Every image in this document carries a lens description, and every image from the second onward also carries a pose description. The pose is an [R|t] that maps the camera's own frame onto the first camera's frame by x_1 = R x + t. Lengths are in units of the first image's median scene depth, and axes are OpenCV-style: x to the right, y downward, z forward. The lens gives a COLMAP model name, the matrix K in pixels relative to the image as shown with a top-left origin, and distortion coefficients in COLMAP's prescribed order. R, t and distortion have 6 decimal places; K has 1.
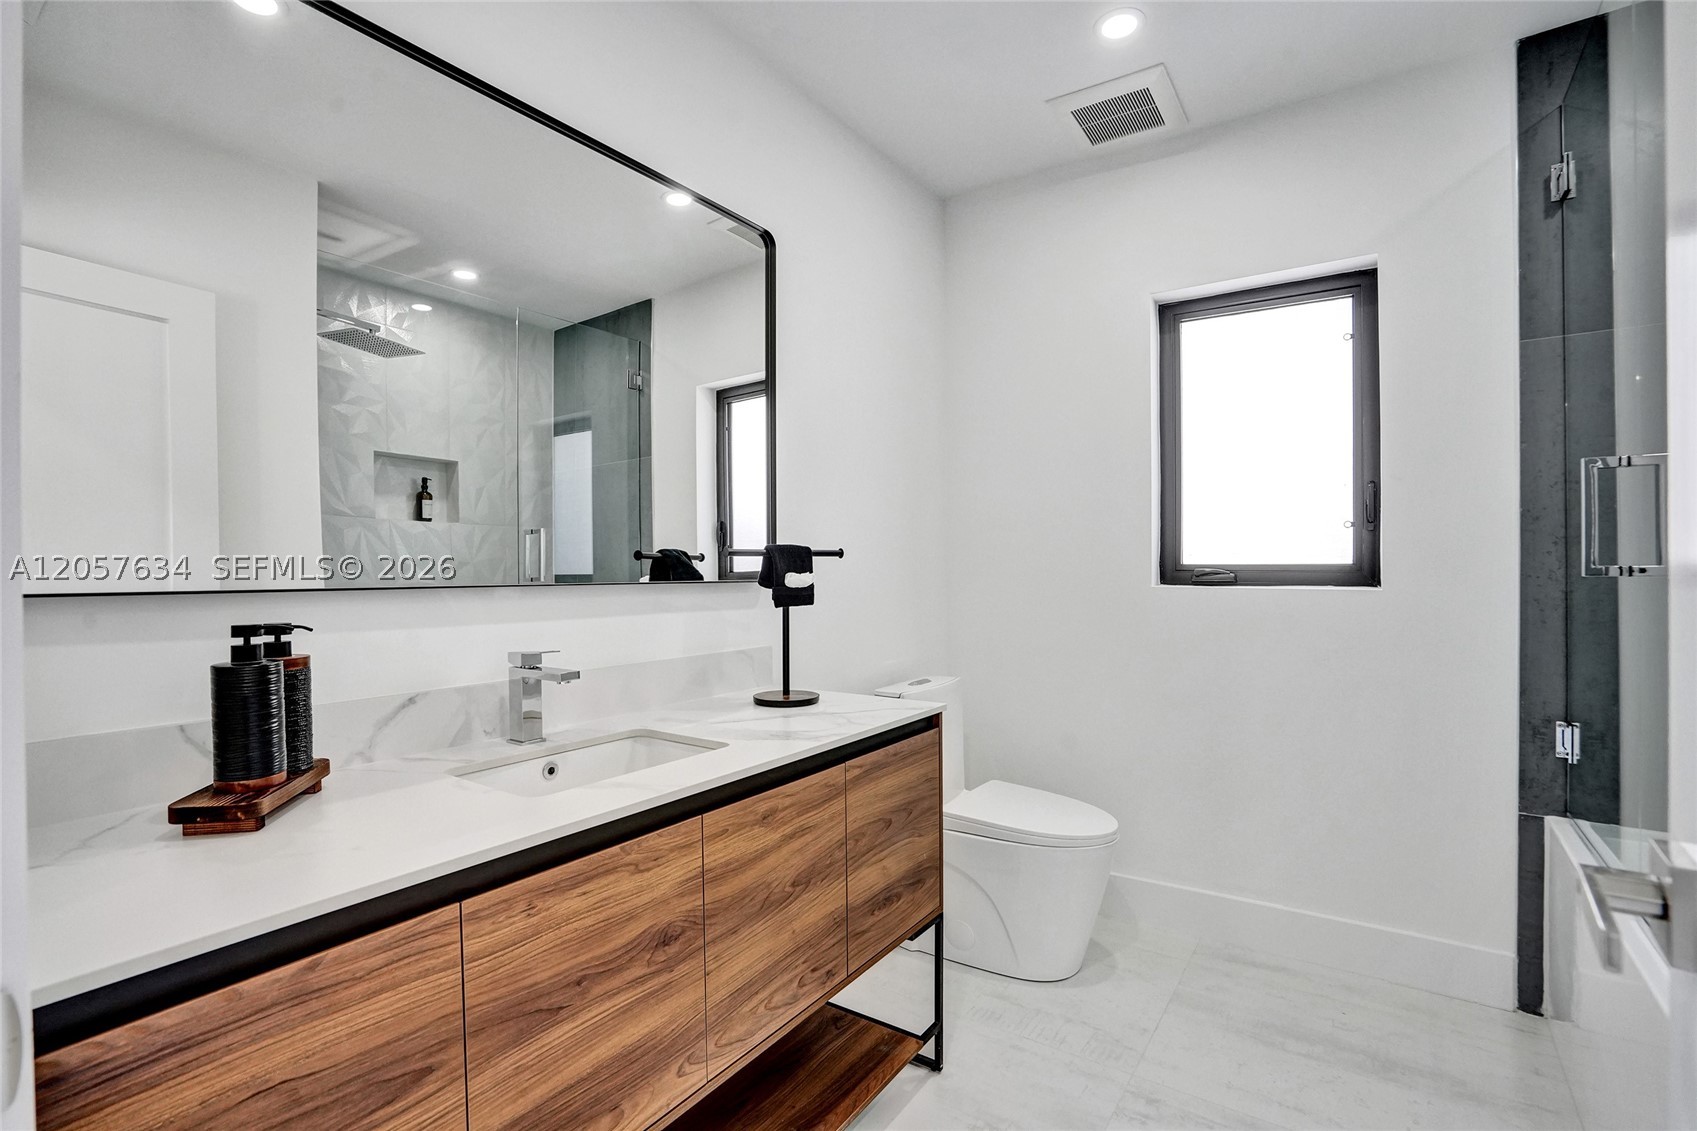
lens RADIAL K [[787.7, 0, 880.2], [0, 787.7, 568.5], [0, 0, 1]] dist [-0.003791, 0.006560]
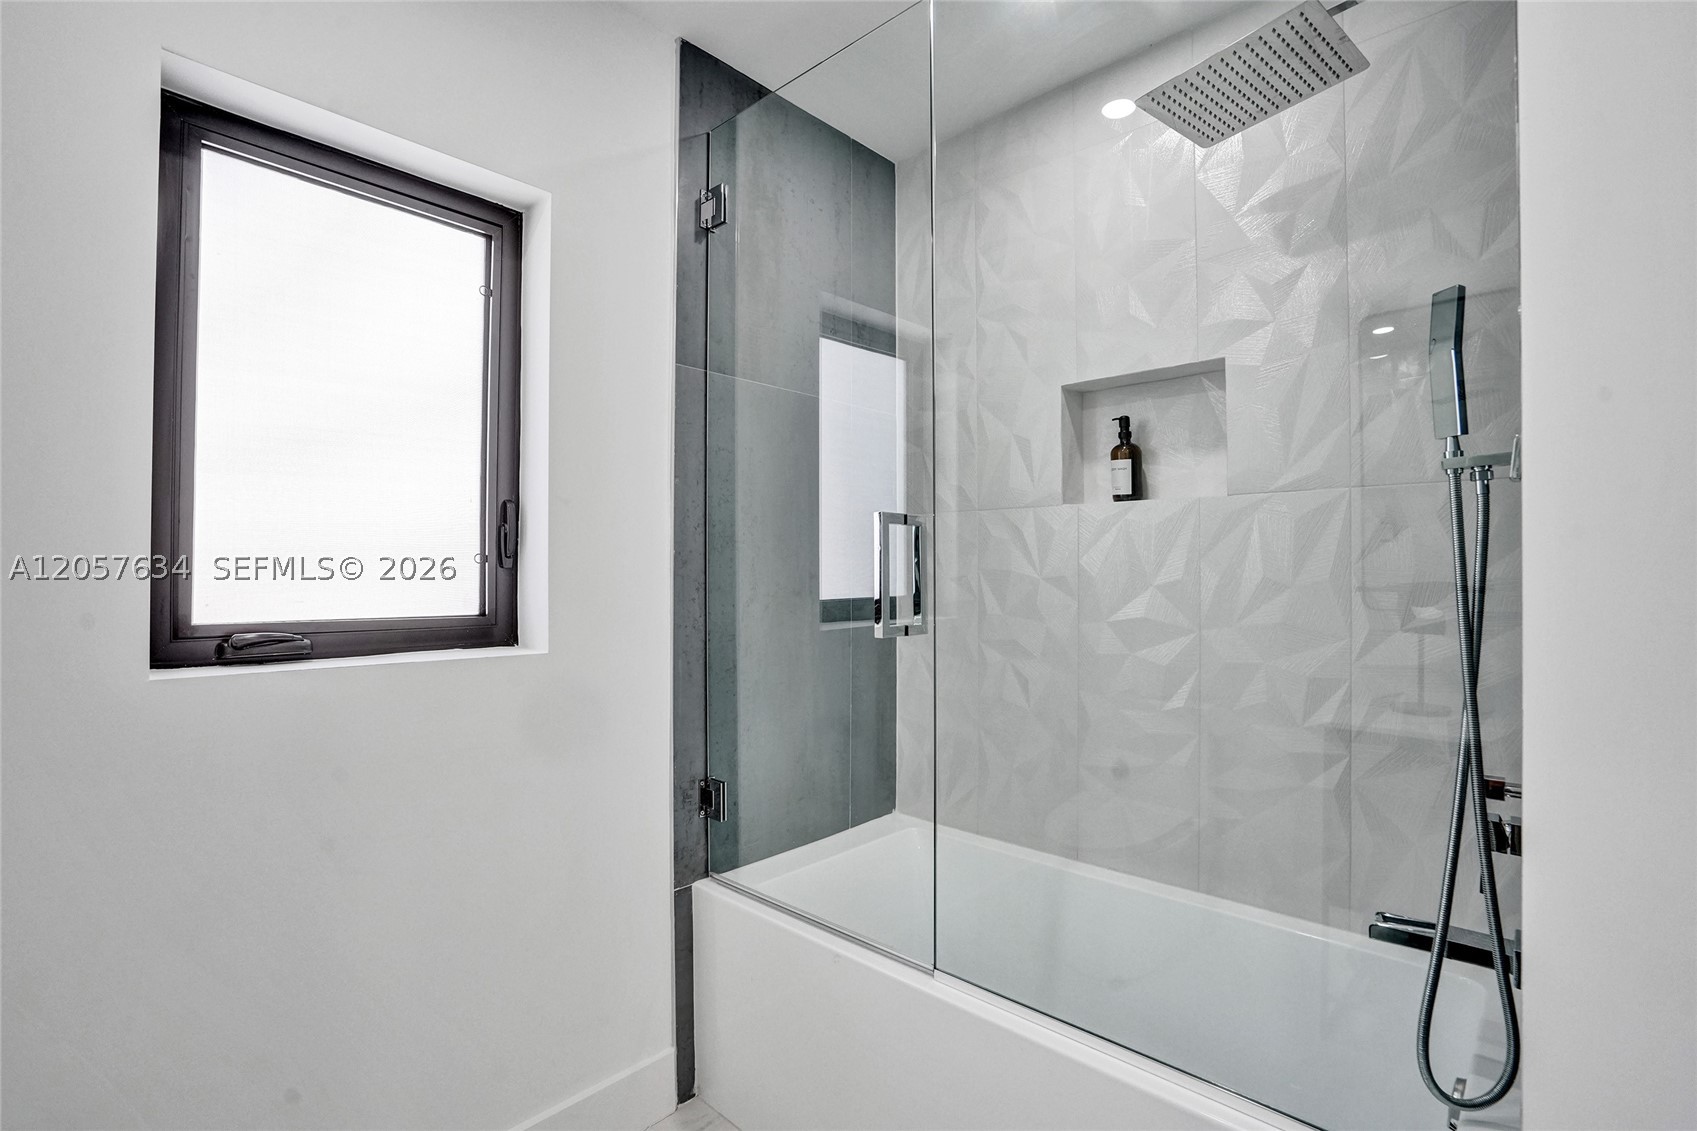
lens RADIAL K [[773.9, 0, 850.3], [0, 773.9, 570.4], [0, 0, 1]] dist [-0.044270, 0.000199]
pose [[0.173923, 0.005882, 0.984742, -0.013159], [0.000834, 0.999981, -0.006120, -0.048302], [-0.984759, 0.001885, 0.173915, 0.653833]]
